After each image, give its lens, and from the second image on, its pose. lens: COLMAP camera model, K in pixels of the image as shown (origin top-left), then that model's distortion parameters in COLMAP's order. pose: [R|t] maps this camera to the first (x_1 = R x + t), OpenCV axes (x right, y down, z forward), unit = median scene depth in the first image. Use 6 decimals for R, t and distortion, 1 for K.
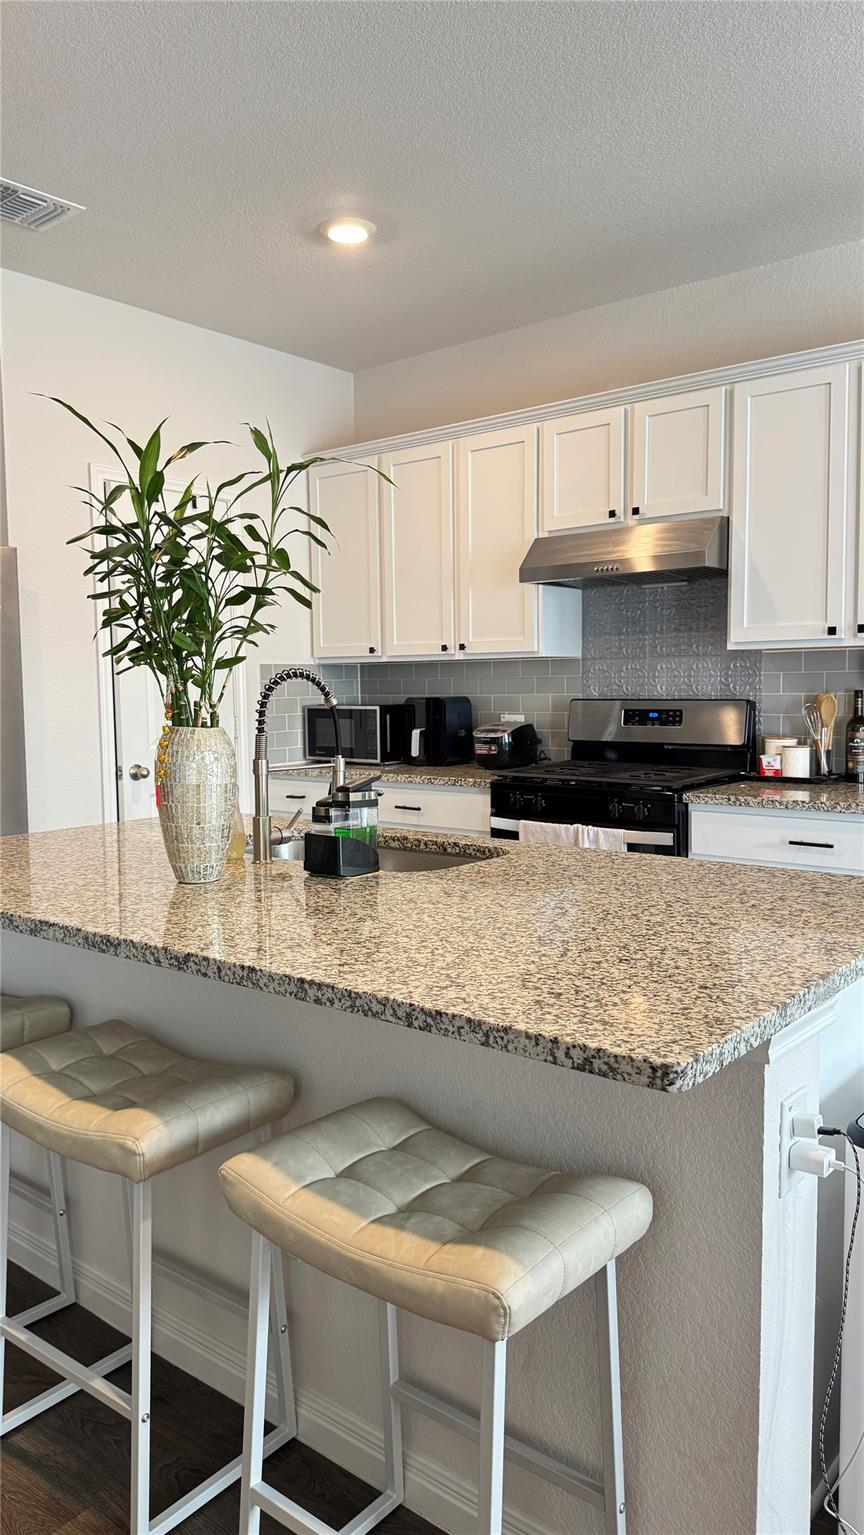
lens RADIAL K [[1071.5, 0, 437.7], [0, 1071.5, 775.2], [0, 0, 1]] dist [0.157798, -0.277120]
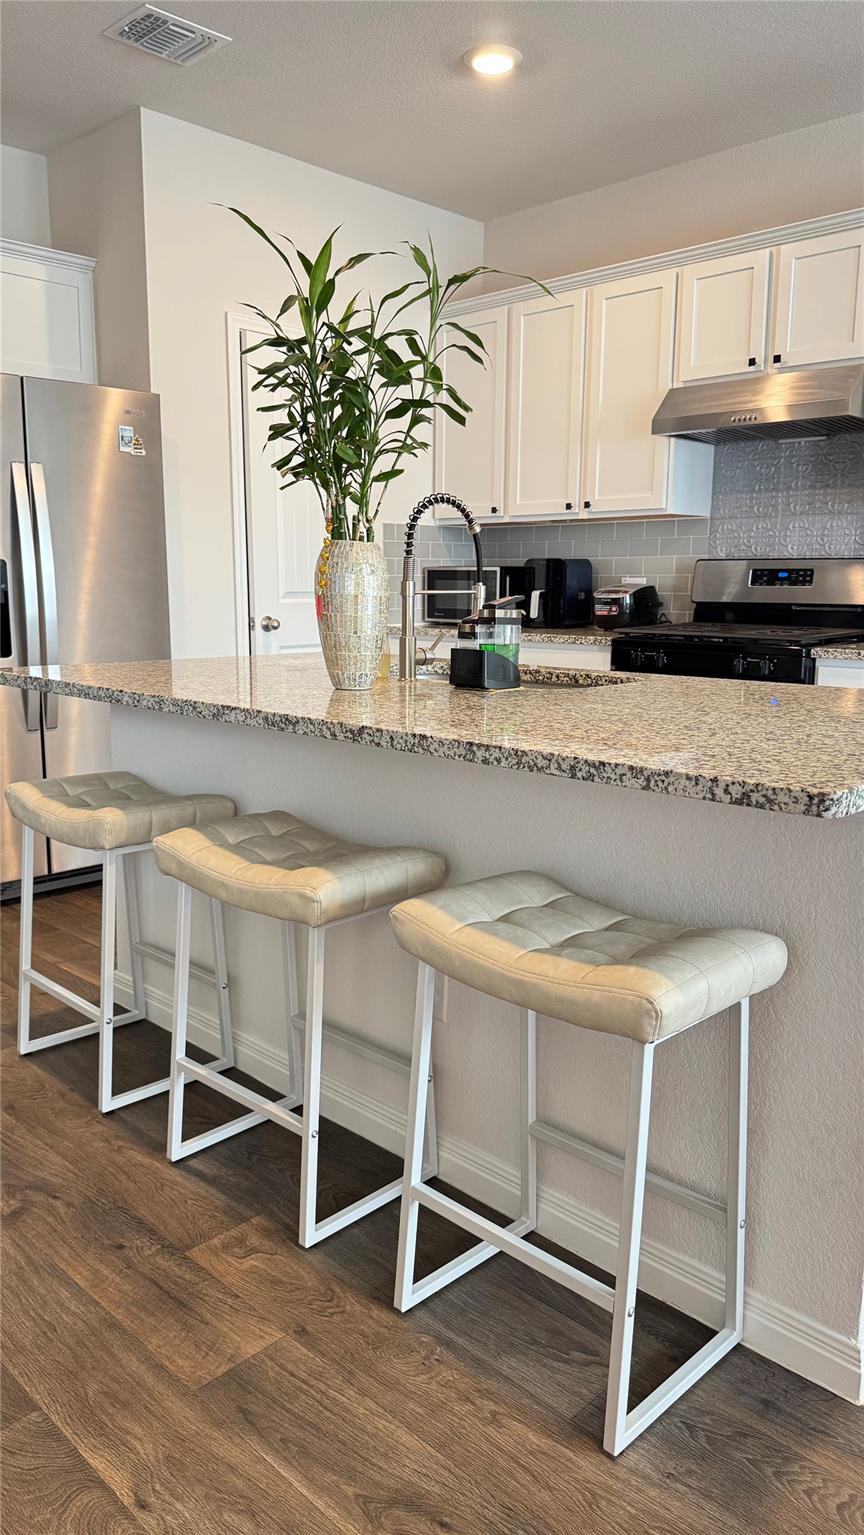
lens RADIAL K [[1071.5, 0, 437.7], [0, 1071.5, 775.2], [0, 0, 1]] dist [0.157798, -0.277120]
pose [[0.995553, 0.035776, -0.087151, -0.042096], [-0.027120, 0.994761, 0.098566, 0.077610], [0.090220, -0.095764, 0.991307, -0.062466]]
